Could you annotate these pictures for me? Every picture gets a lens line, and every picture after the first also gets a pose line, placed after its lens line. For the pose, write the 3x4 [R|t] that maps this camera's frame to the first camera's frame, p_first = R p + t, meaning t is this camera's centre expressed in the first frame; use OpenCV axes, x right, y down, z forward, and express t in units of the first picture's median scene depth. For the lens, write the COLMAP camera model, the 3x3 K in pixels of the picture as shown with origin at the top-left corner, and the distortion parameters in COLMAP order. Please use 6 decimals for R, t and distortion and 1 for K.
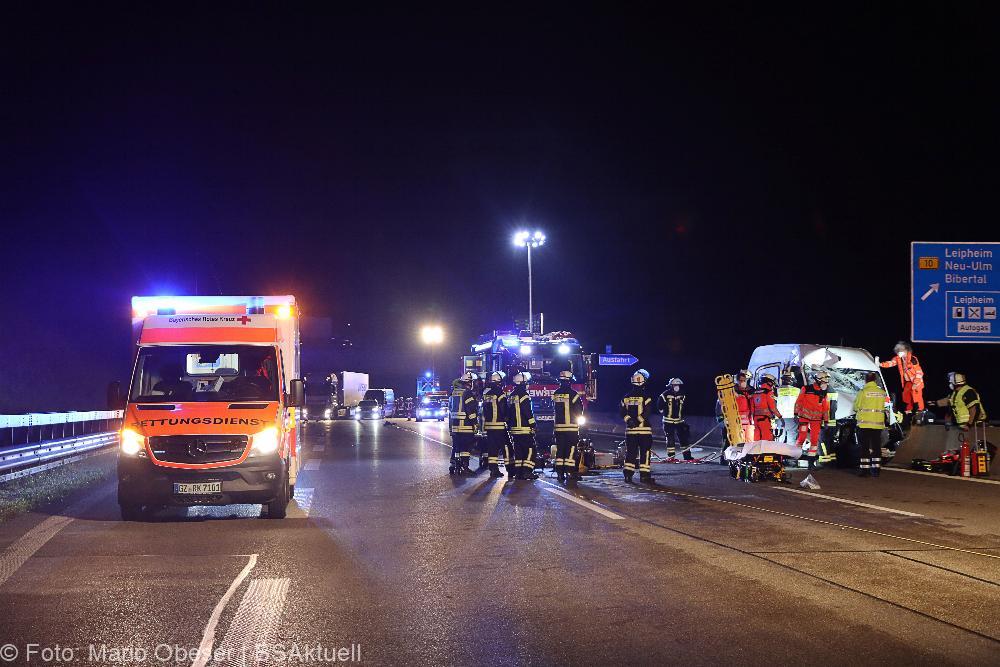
lens RADIAL K [[1507.8, 0, 500.0], [0, 1507.8, 333.5], [0, 0, 1]] dist [0.023572, -0.018853]
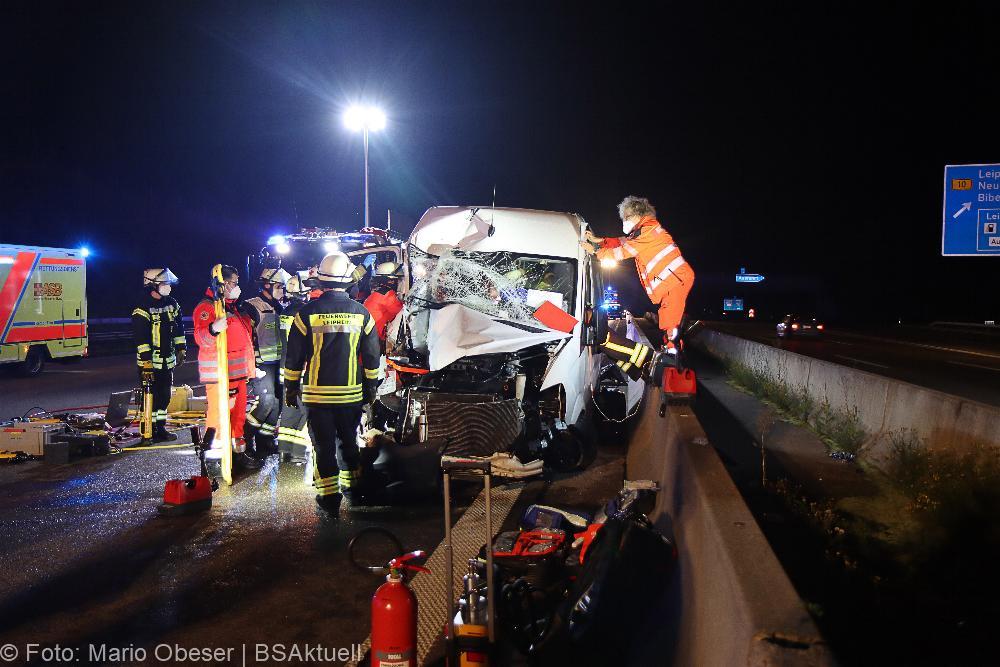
lens RADIAL K [[844.7, 0, 500.0], [0, 844.7, 333.5], [0, 0, 1]] dist [0.004687, 0.002469]
pose [[0.965808, 0.008698, -0.259113, 0.118739], [0.011628, 0.996978, 0.076811, 0.011221], [0.258998, -0.077197, 0.962788, 0.306714]]
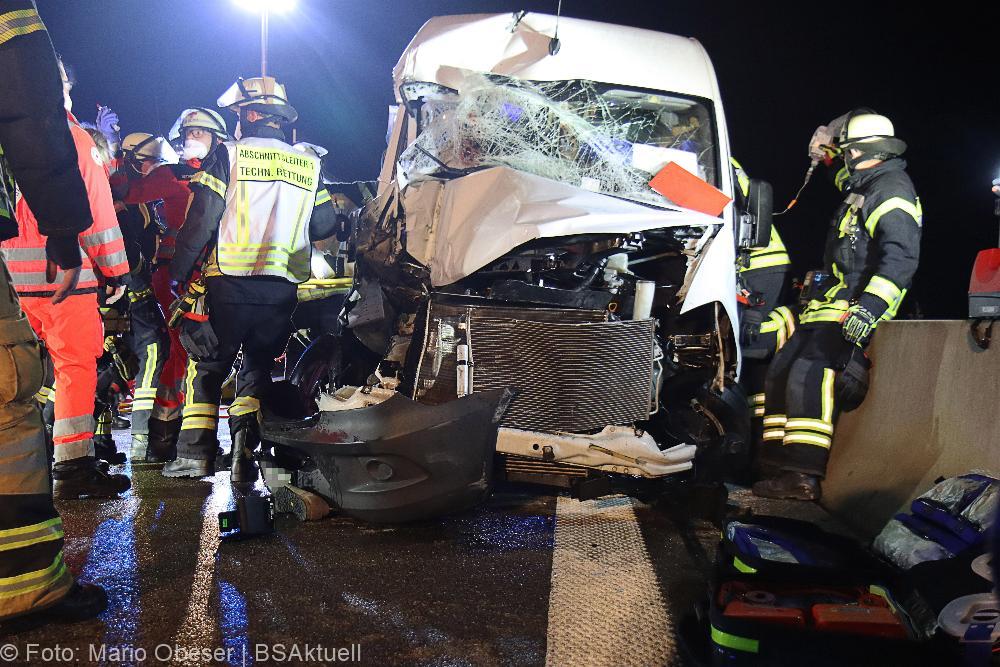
lens RADIAL K [[1094.2, 0, 500.0], [0, 1094.2, 333.5], [0, 0, 1]] dist [0.063534, 0.002082]
pose [[0.983654, 0.034171, -0.176794, 0.101242], [-0.024871, 0.998201, 0.054556, 0.021864], [0.178340, -0.049267, 0.982735, 0.331857]]
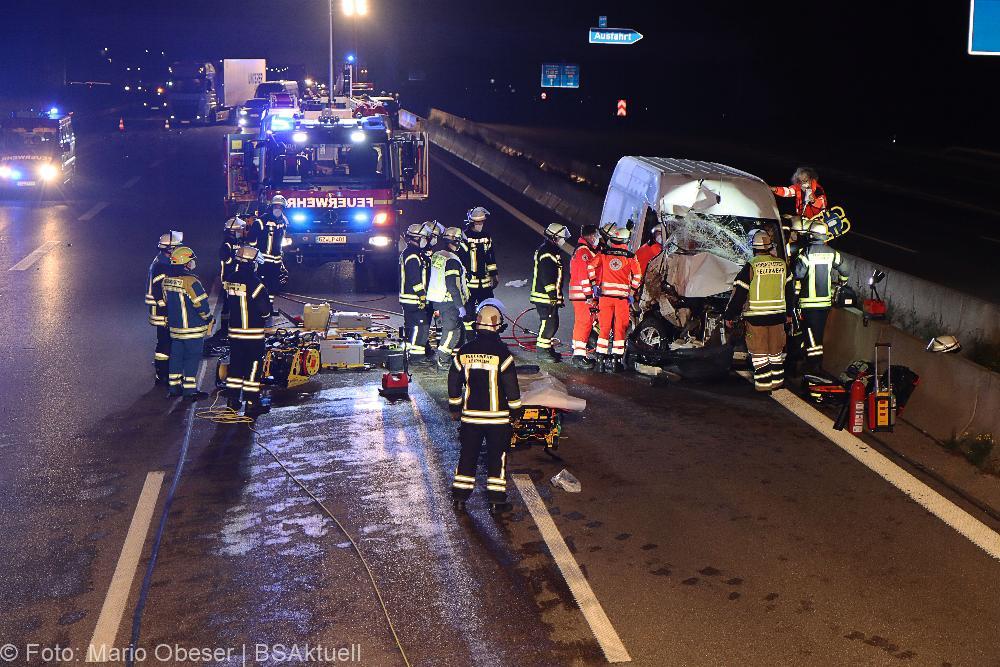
lens RADIAL K [[1946.7, 0, 511.8], [0, 1946.7, 329.5], [0, 0, 1]] dist [-0.031820, 0.008106]
pose [[0.999923, 0.011926, 0.003371, 0.054611], [-0.012342, 0.983000, 0.183193, -0.032325], [-0.001129, -0.183220, 0.983071, 0.070471]]
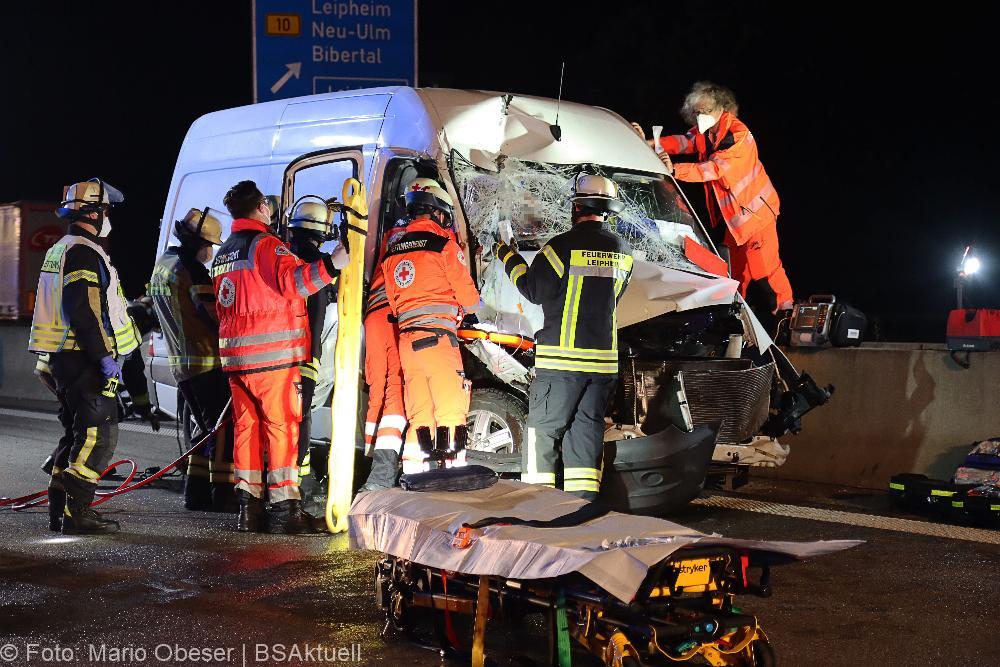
lens RADIAL K [[2168.5, 0, 500.0], [0, 2168.5, 333.5], [0, 0, 1]] dist [-0.059563, -0.020313]
pose [[0.902402, -0.034691, 0.429497, 0.012870], [0.004854, 0.997509, 0.070372, 0.010496], [-0.430868, -0.061419, 0.900322, 0.251477]]
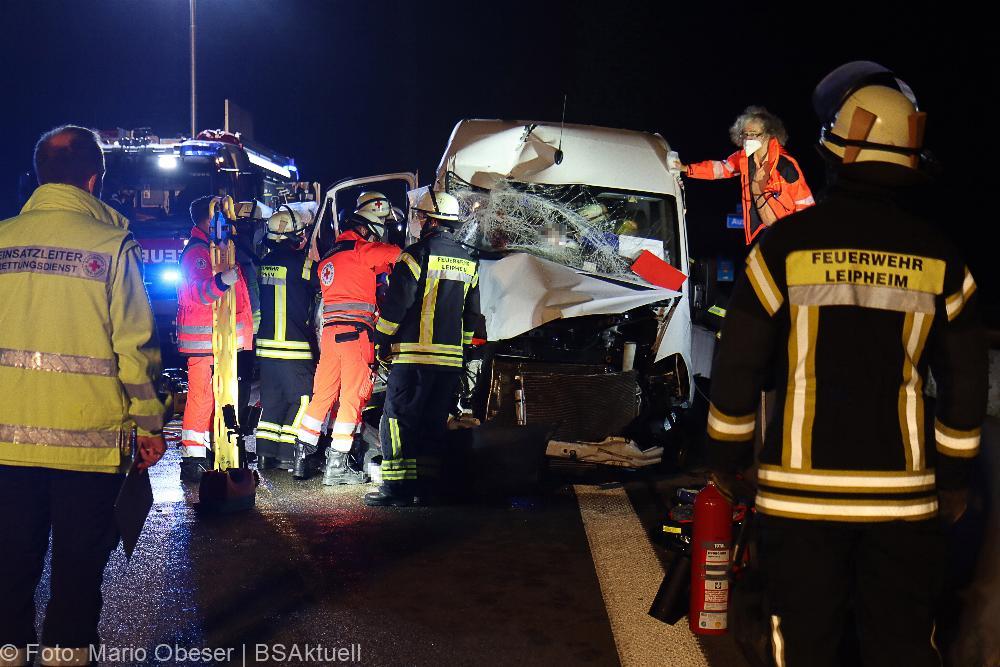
lens RADIAL K [[1608.1, 0, 500.0], [0, 1608.1, 333.5], [0, 0, 1]] dist [0.095967, 0.012500]
pose [[0.992260, 0.016629, -0.123056, 0.104088], [-0.006460, 0.996563, 0.082581, 0.010659], [0.124006, -0.081147, 0.988958, 0.259542]]
